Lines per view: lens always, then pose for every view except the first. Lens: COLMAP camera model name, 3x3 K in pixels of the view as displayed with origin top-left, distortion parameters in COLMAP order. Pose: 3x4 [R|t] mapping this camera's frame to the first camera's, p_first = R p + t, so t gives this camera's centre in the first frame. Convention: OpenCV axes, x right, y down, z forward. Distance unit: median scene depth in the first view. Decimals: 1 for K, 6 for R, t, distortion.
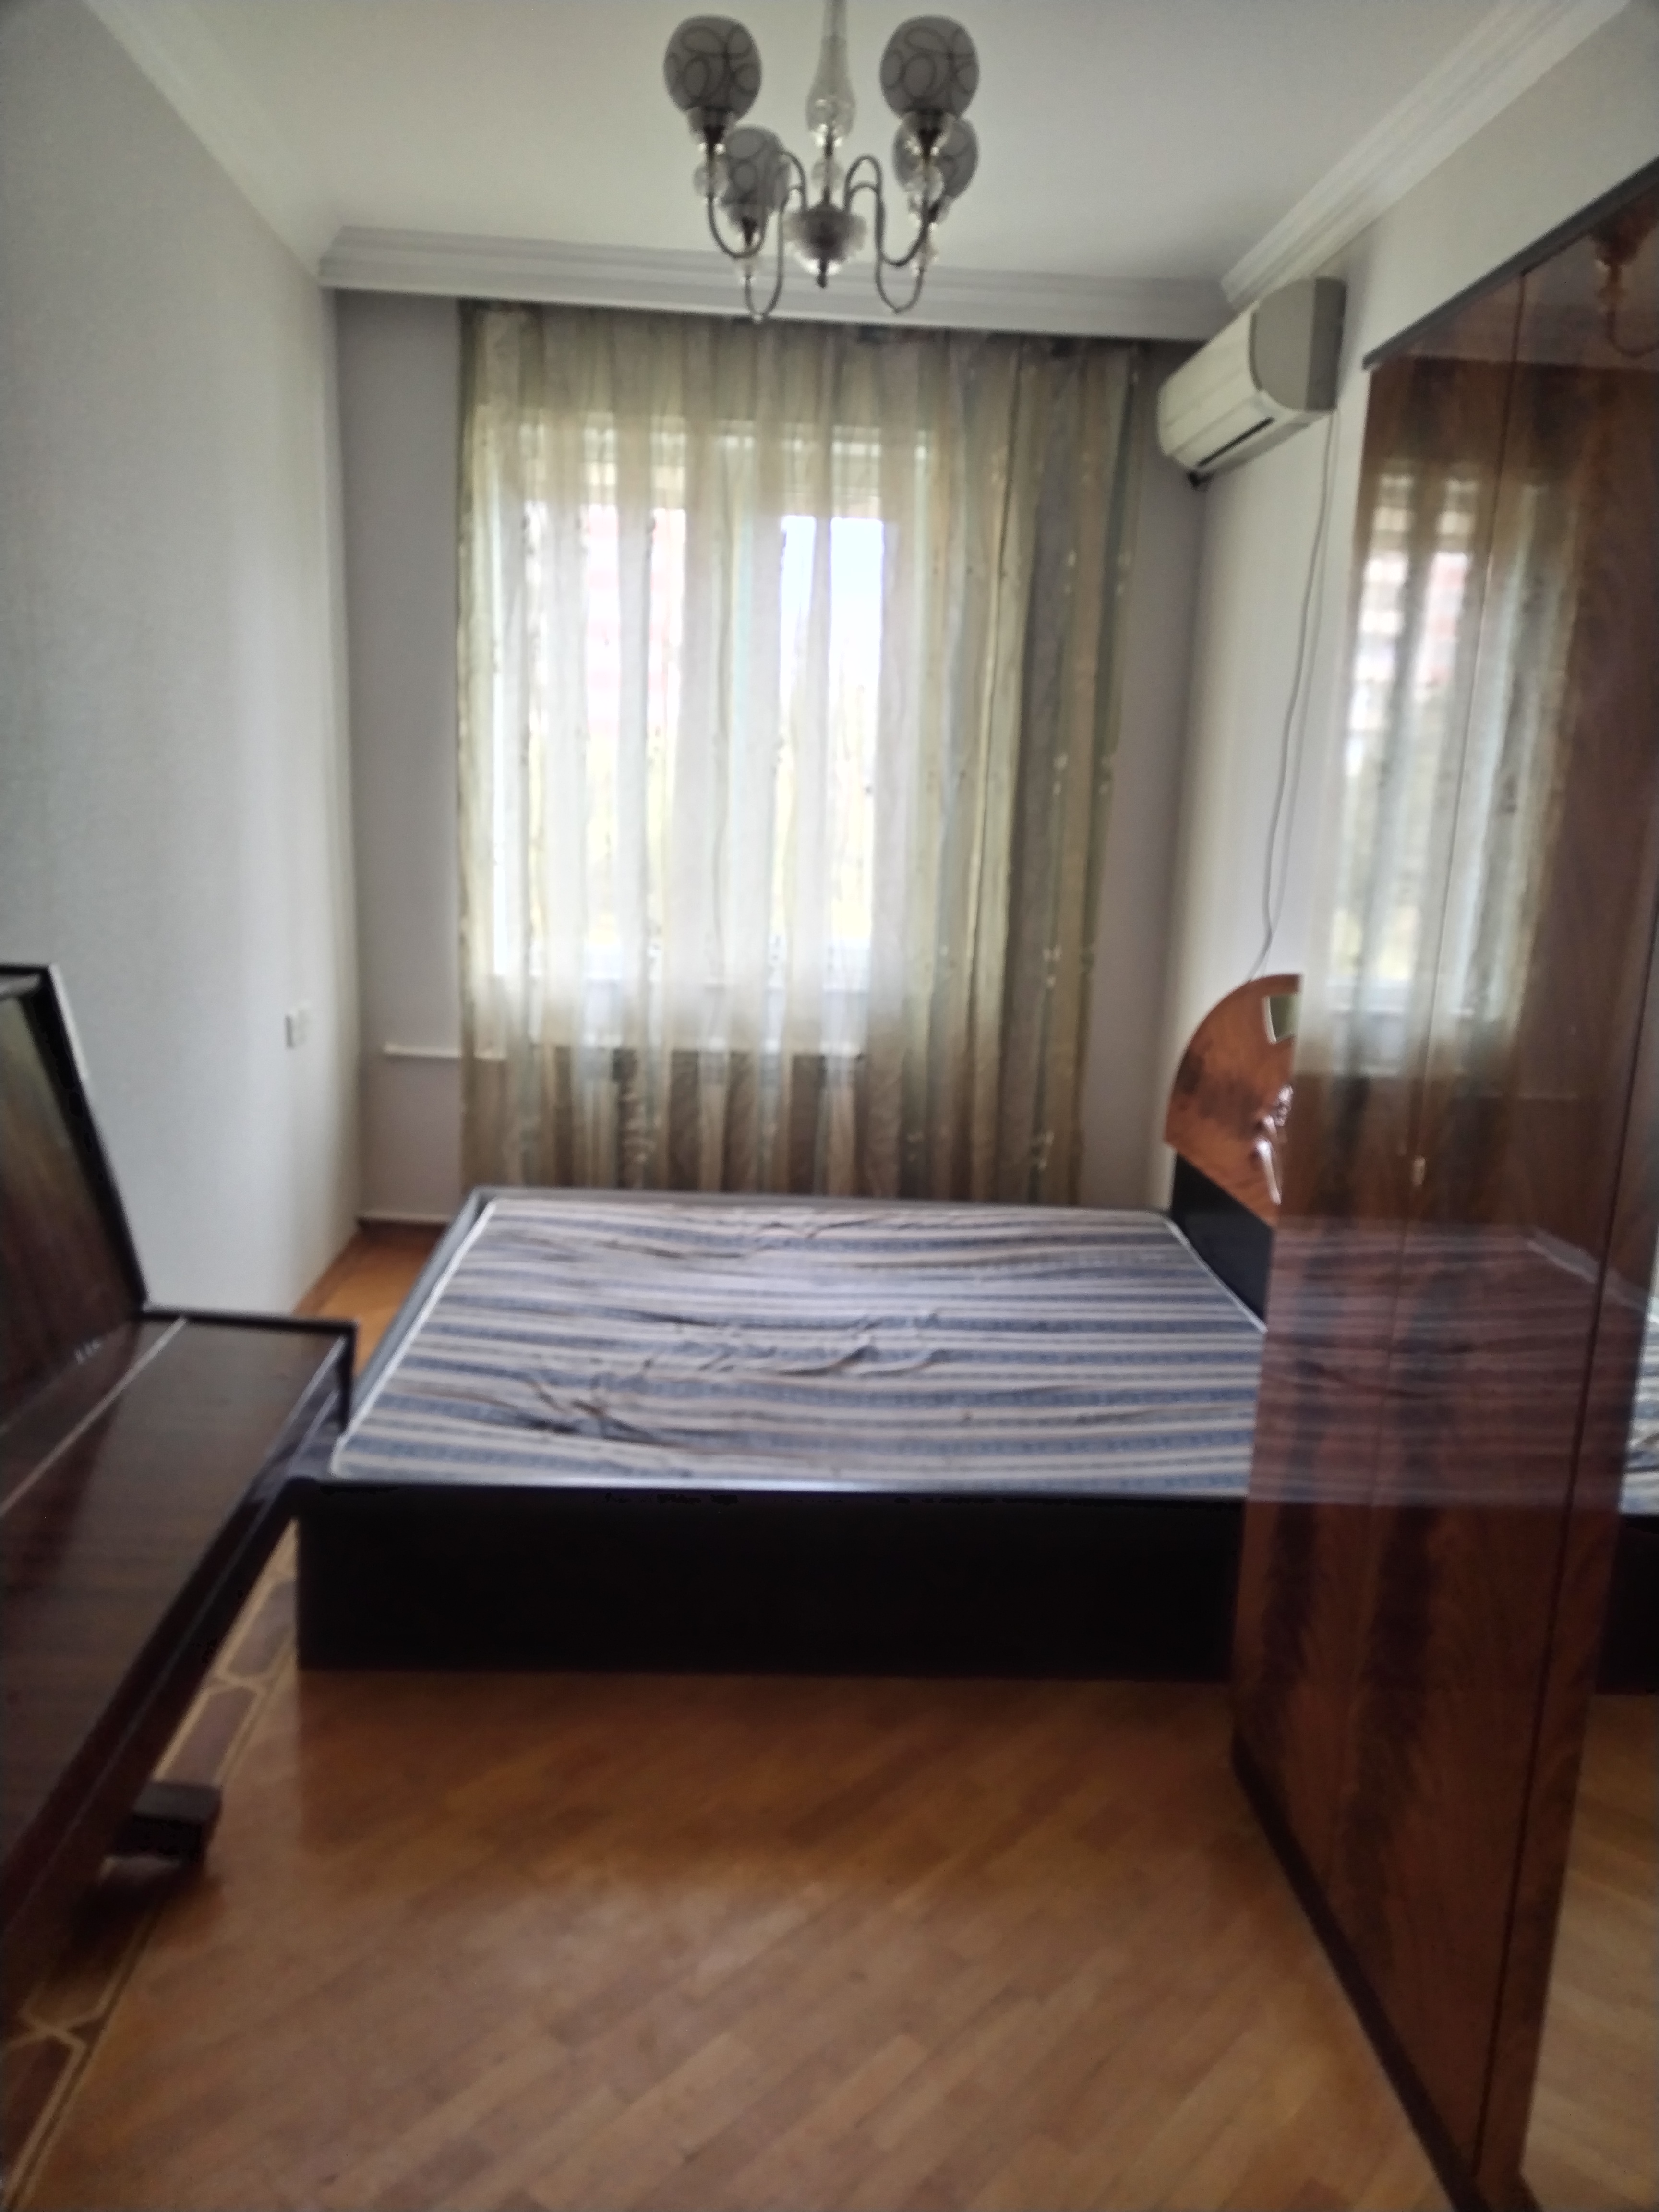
lens RADIAL K [[1559.9, 0, 829.5], [0, 1559.9, 1106.0], [0, 0, 1]] dist [0.060816, -0.056995]
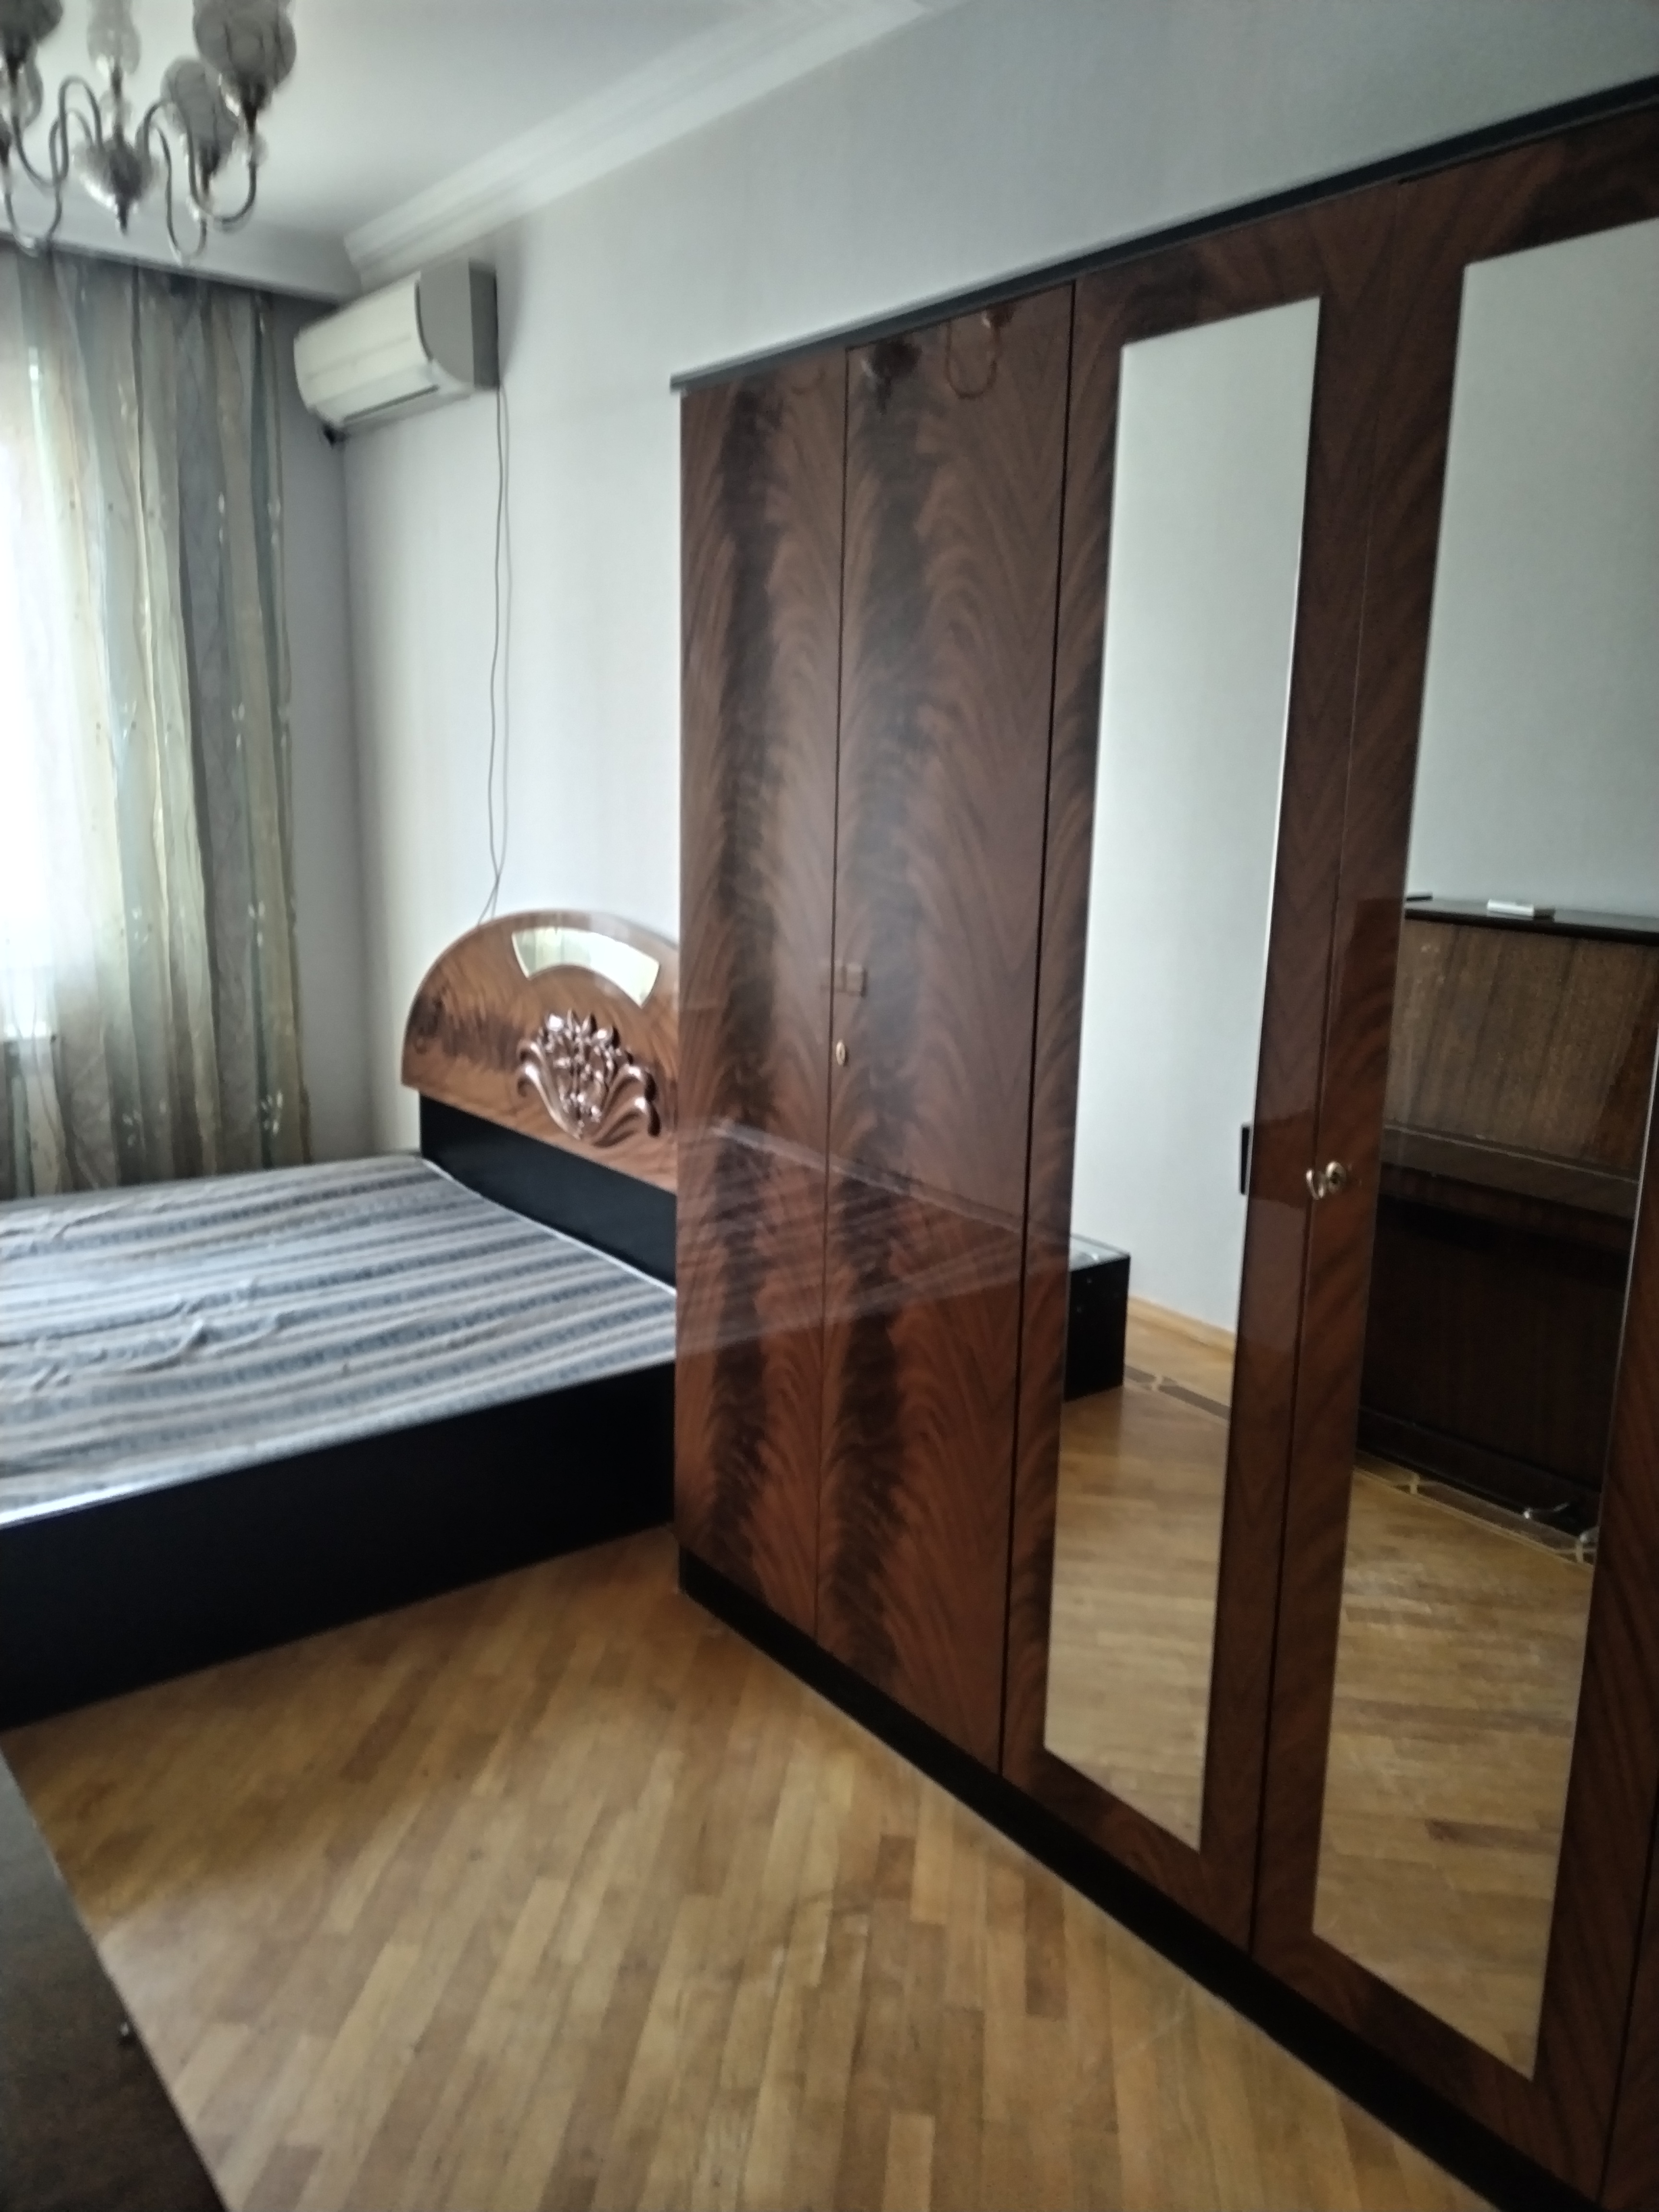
lens RADIAL K [[1559.9, 0, 829.5], [0, 1559.9, 1106.0], [0, 0, 1]] dist [0.060816, -0.056995]
pose [[0.823562, -0.140663, 0.549509, -0.160573], [0.122437, 0.990010, 0.069923, -0.002188], [-0.553855, 0.009695, 0.832557, -0.021440]]
